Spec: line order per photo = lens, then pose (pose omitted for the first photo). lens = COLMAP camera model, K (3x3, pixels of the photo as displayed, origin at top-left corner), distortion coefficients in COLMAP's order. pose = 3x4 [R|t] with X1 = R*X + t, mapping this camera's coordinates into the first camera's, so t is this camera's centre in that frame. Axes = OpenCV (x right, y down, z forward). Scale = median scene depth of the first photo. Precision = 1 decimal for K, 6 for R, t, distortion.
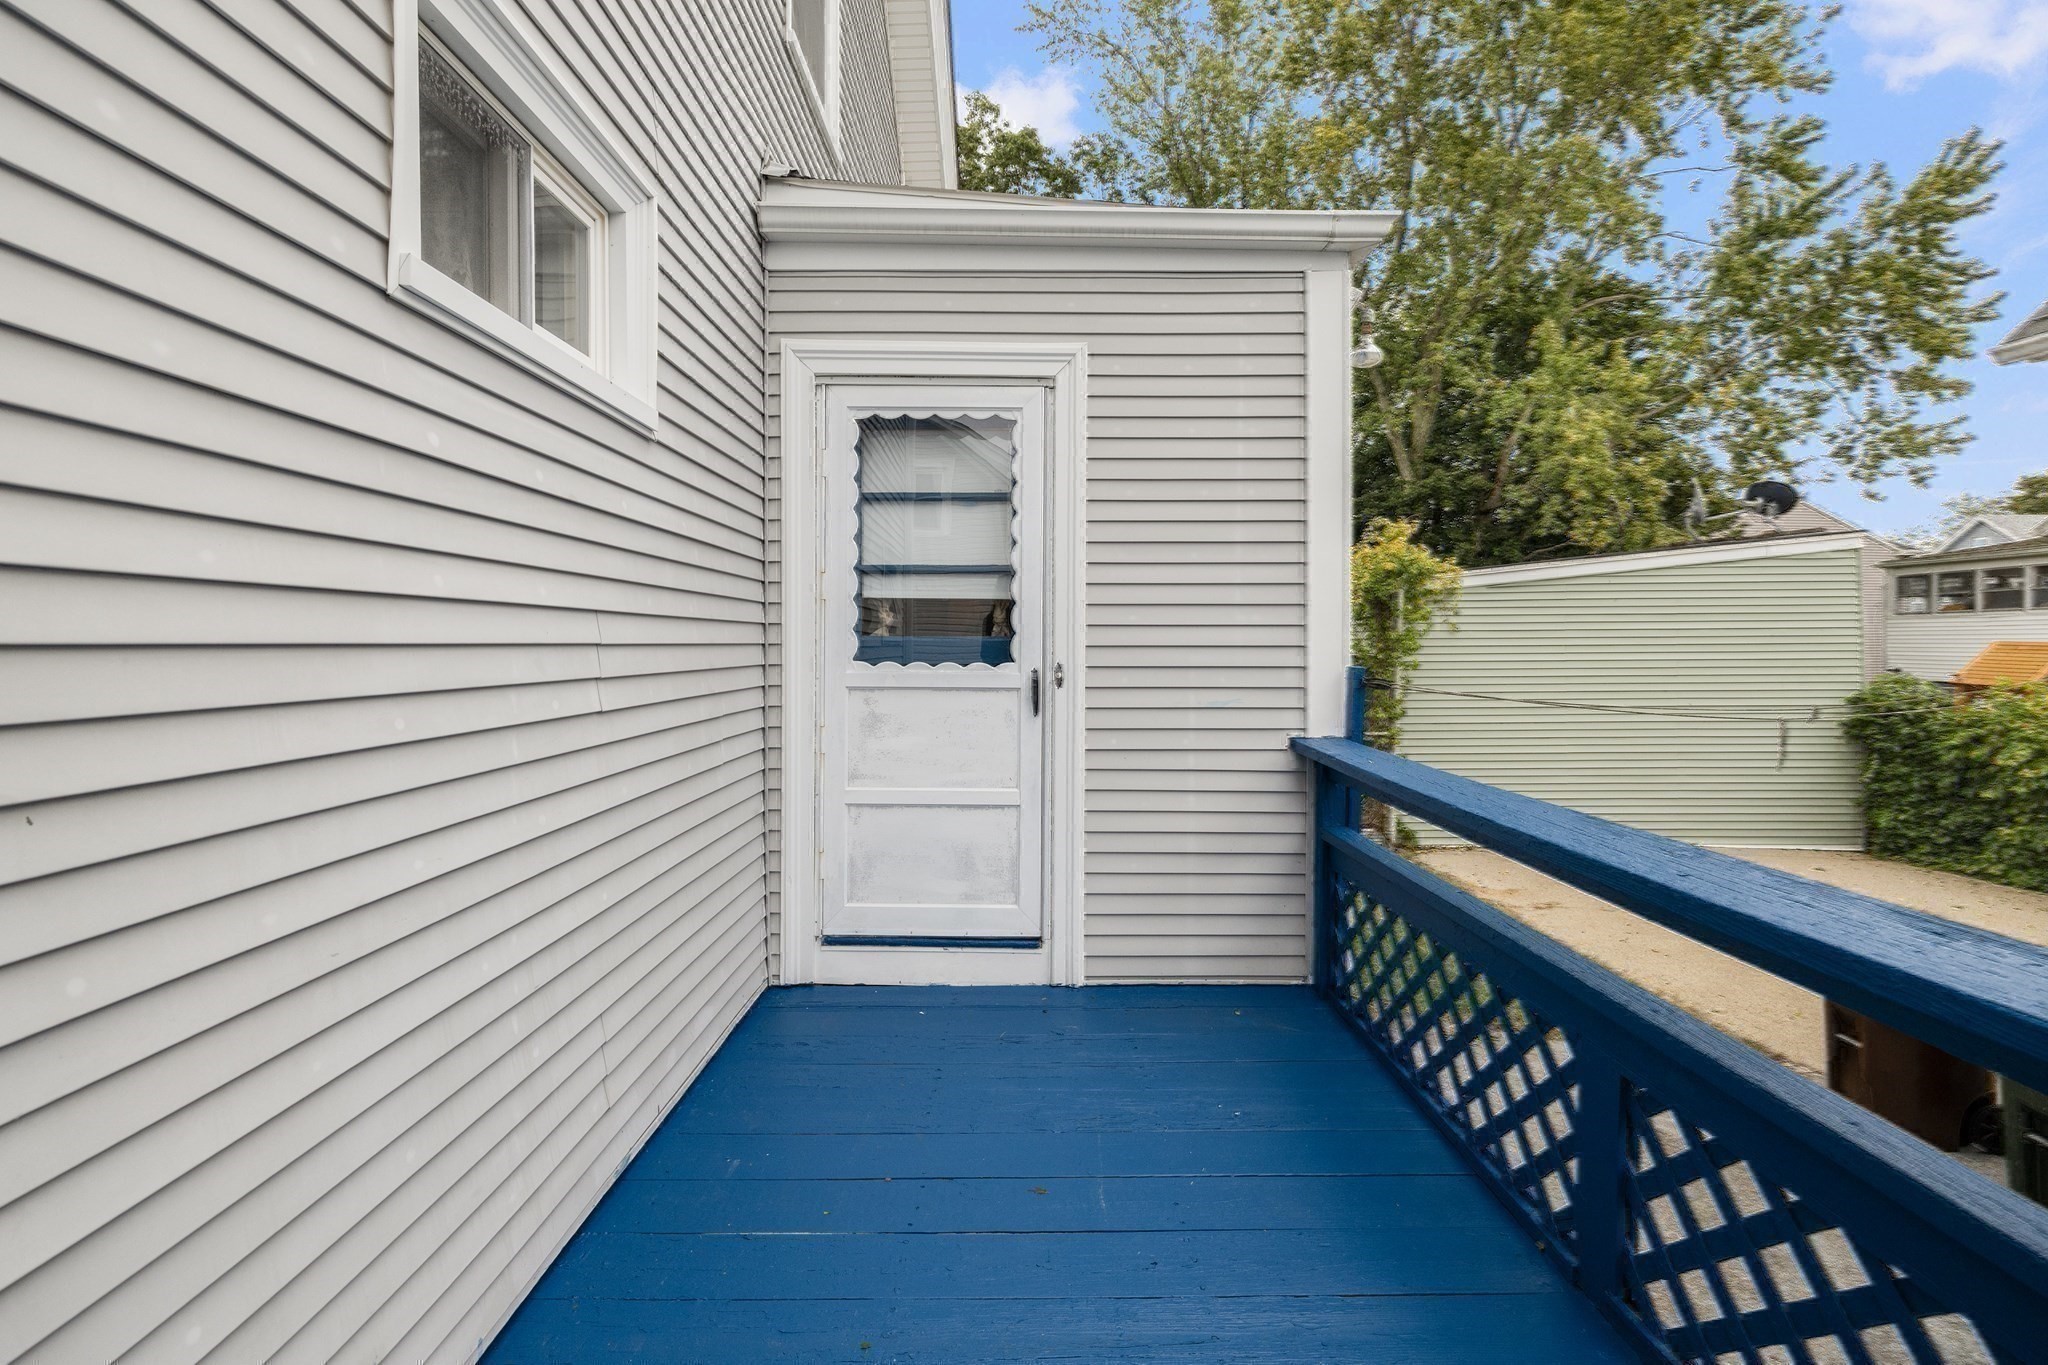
lens RADIAL K [[852.4, 0, 1026.1], [0, 852.4, 648.5], [0, 0, 1]] dist [0.000378, 0.000053]
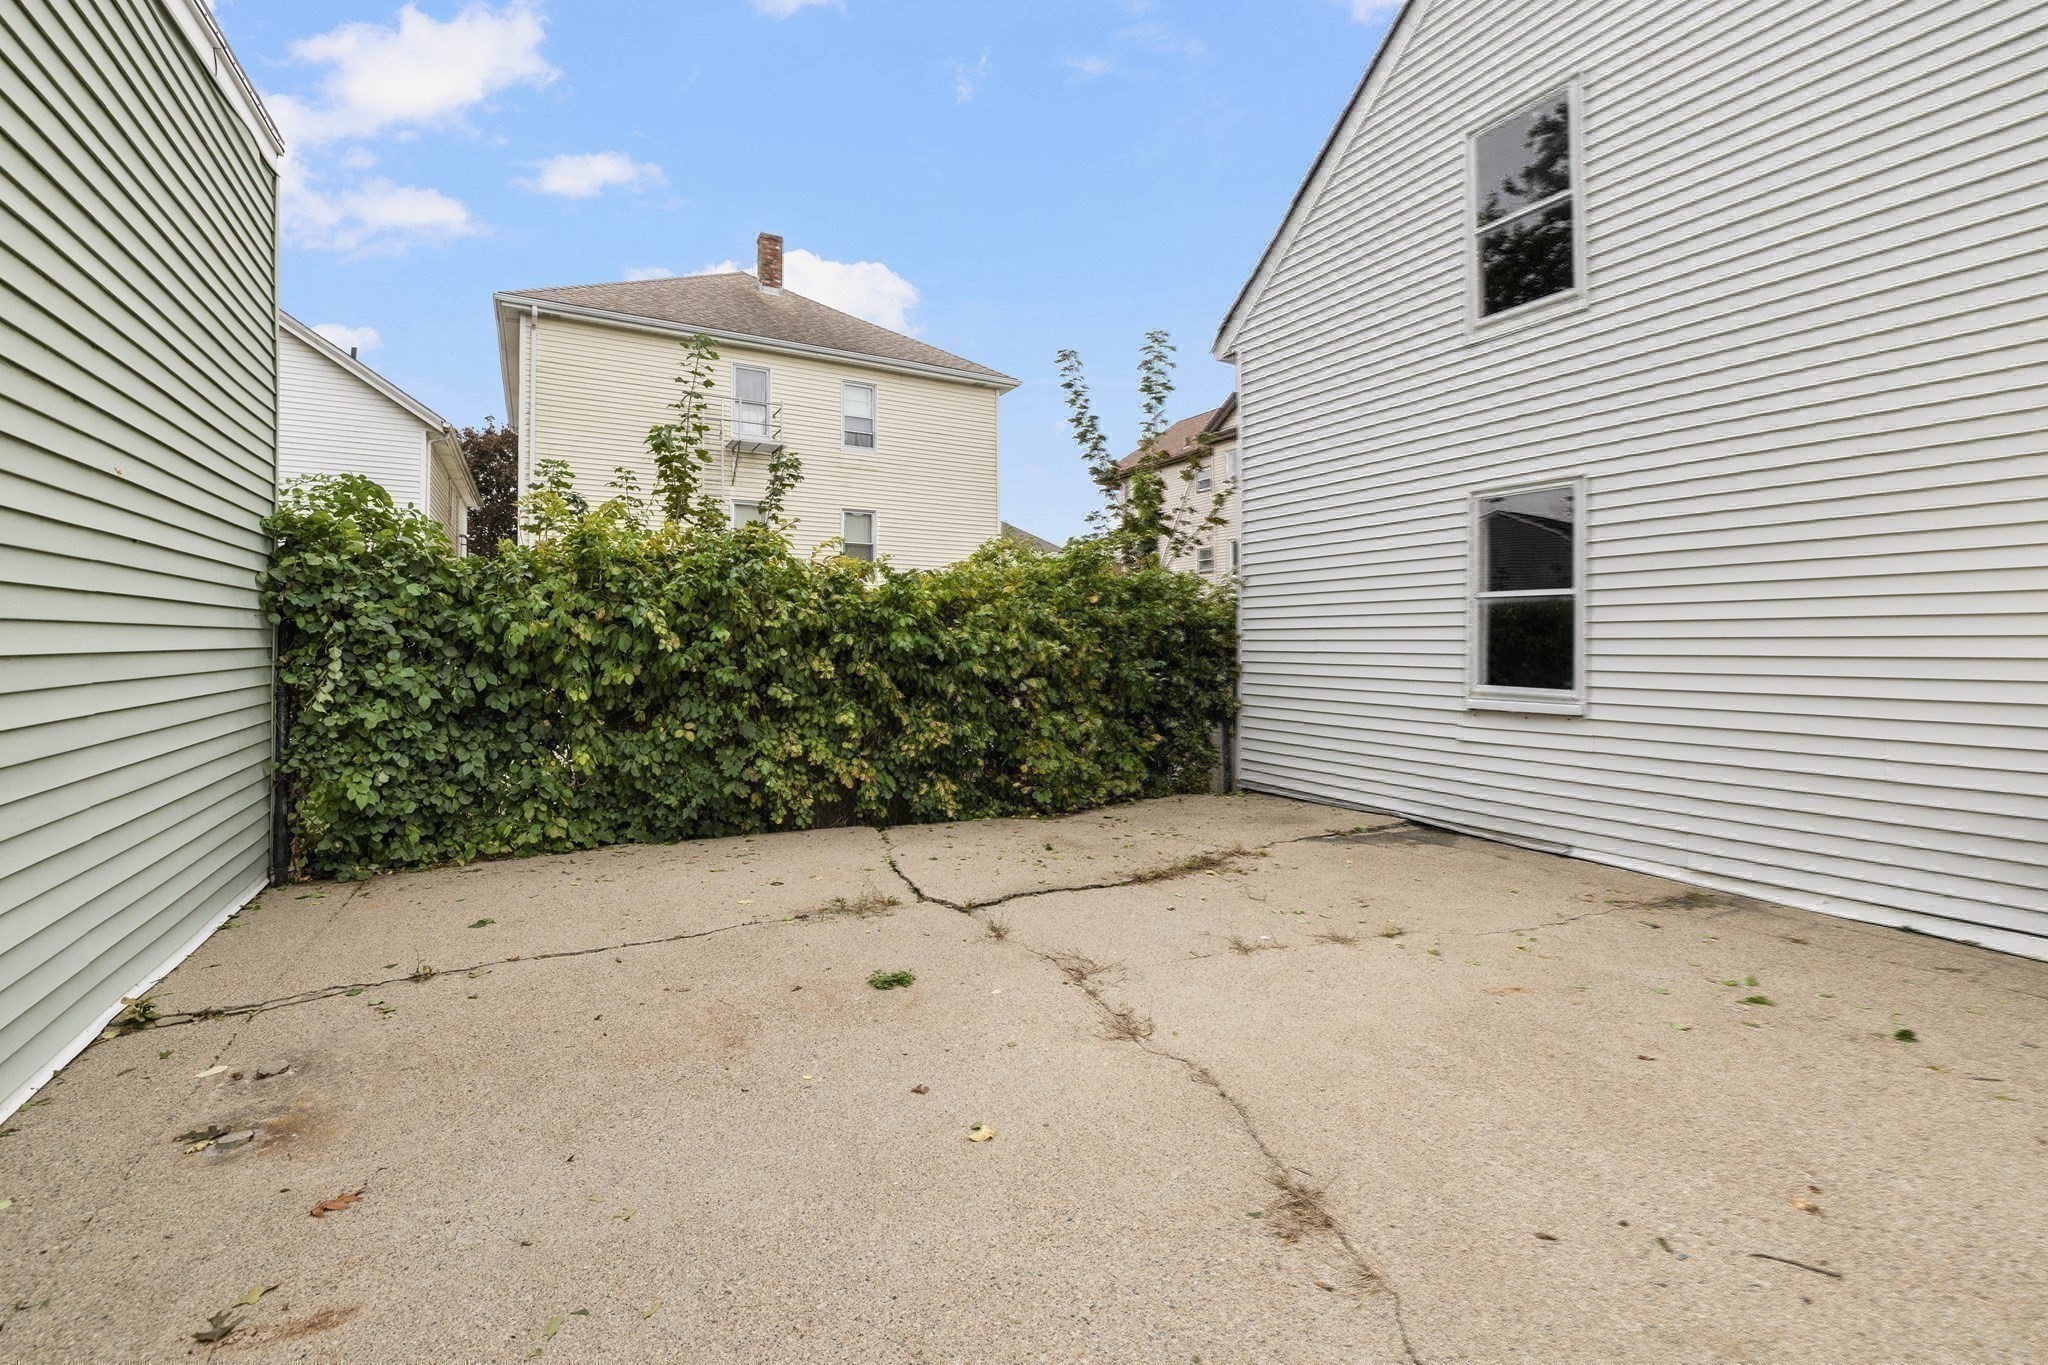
lens RADIAL K [[889.5, 0, 1017.3], [0, 889.5, 628.2], [0, 0, 1]] dist [0.000520, 0.000735]
pose [[-0.495782, 0.020021, 0.868216, 0.498129], [-0.001948, 0.999706, -0.024166, 0.147623], [-0.868445, -0.013673, -0.495597, 1.094574]]
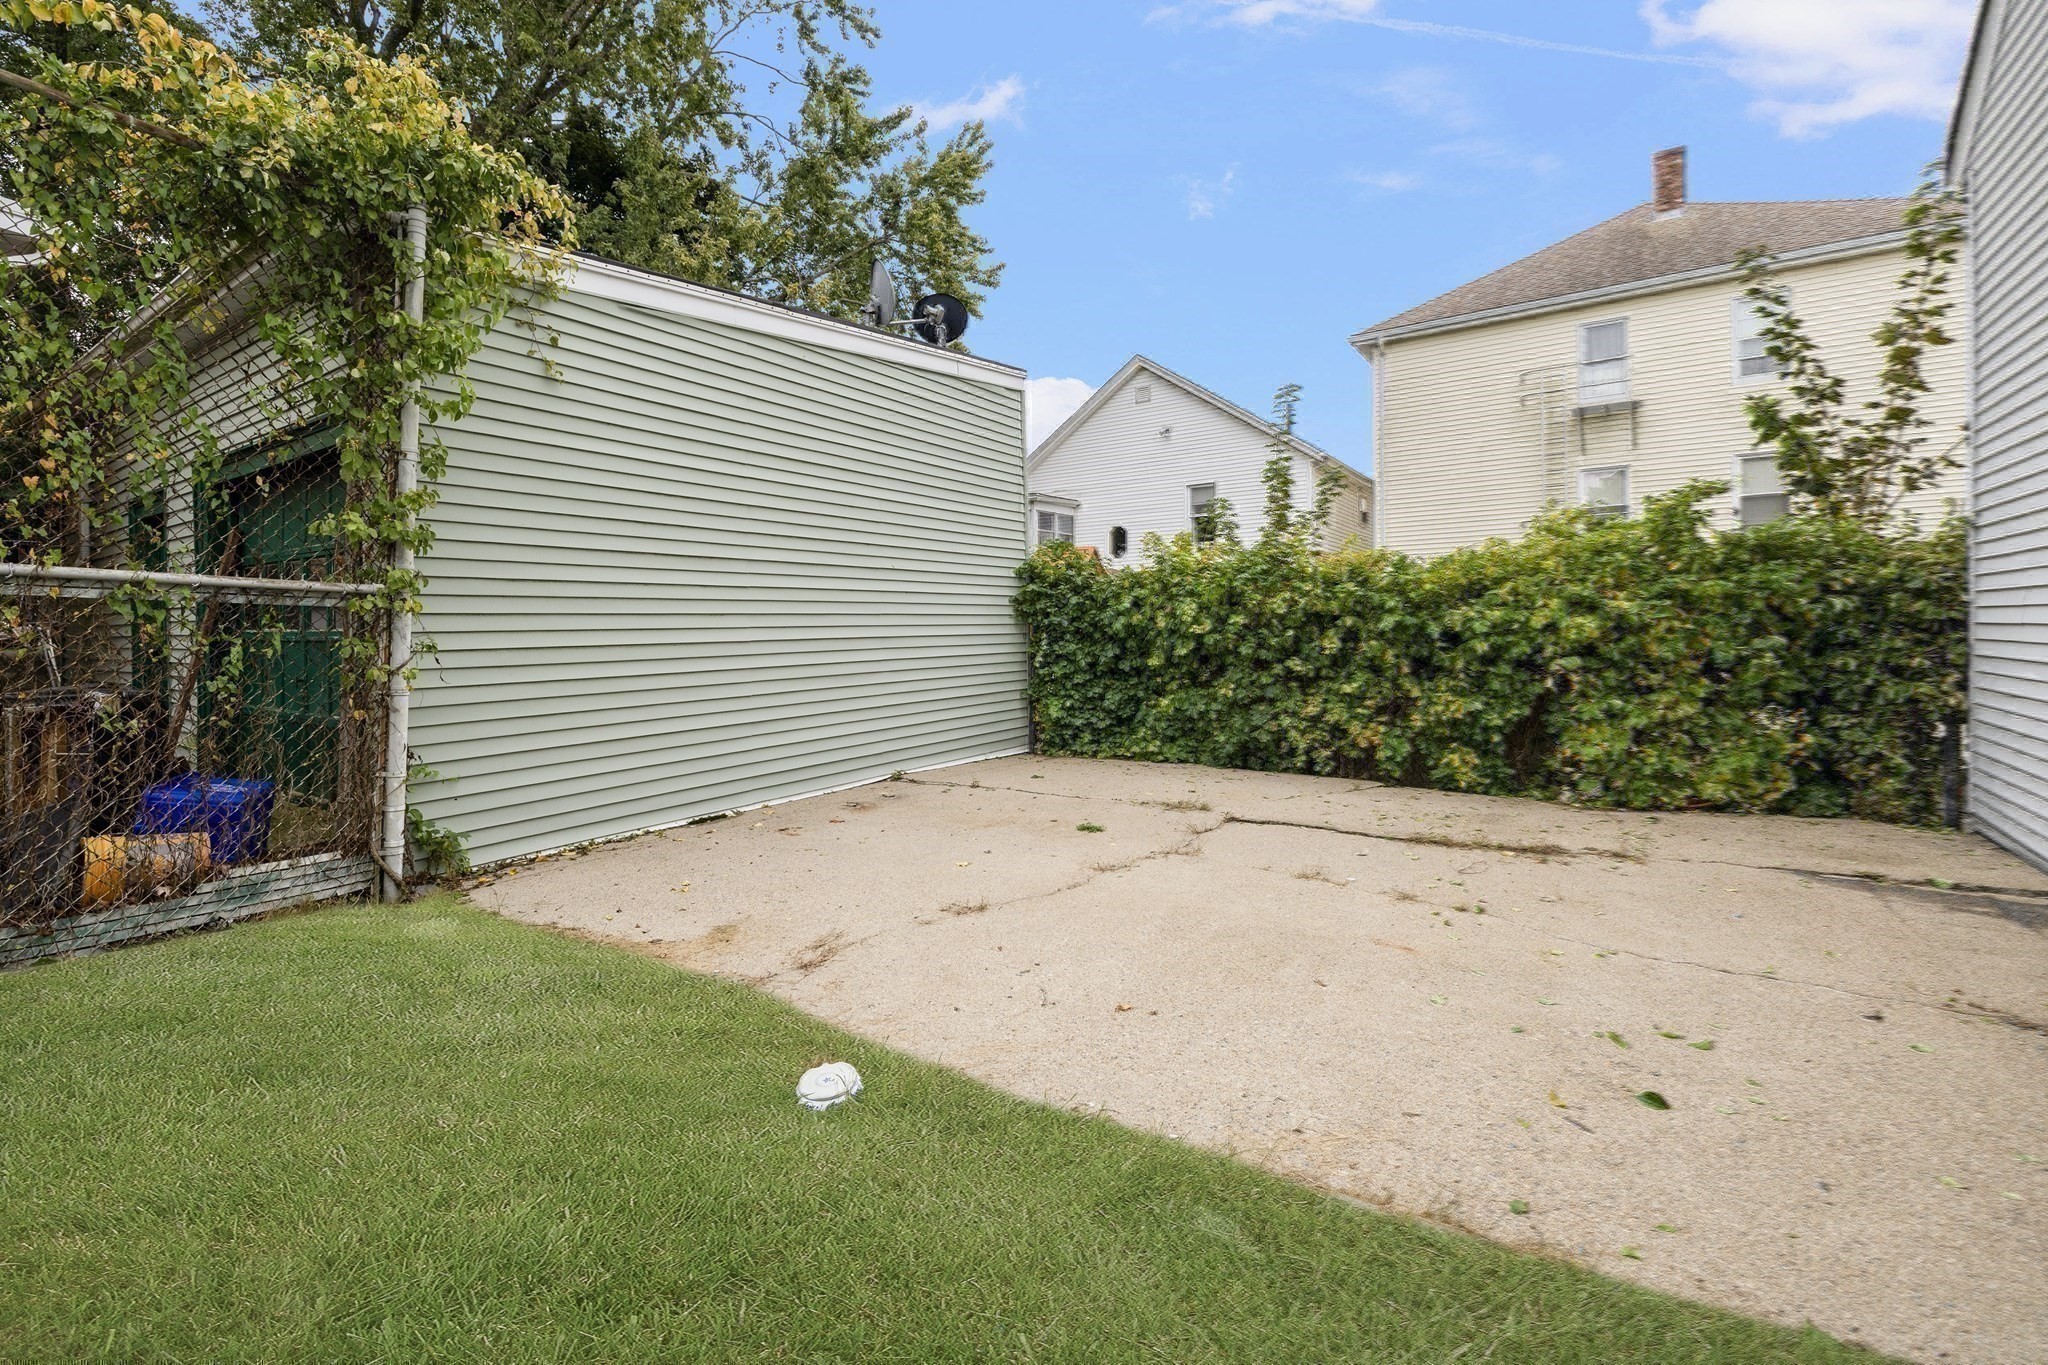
lens RADIAL K [[867.3, 0, 997.6], [0, 867.3, 628.3], [0, 0, 1]] dist [-0.000145, 0.000569]
pose [[0.550528, -0.000698, 0.834816, 0.305810], [0.011776, 0.999907, -0.006930, 0.148222], [-0.834733, 0.013646, 0.550485, 0.674519]]
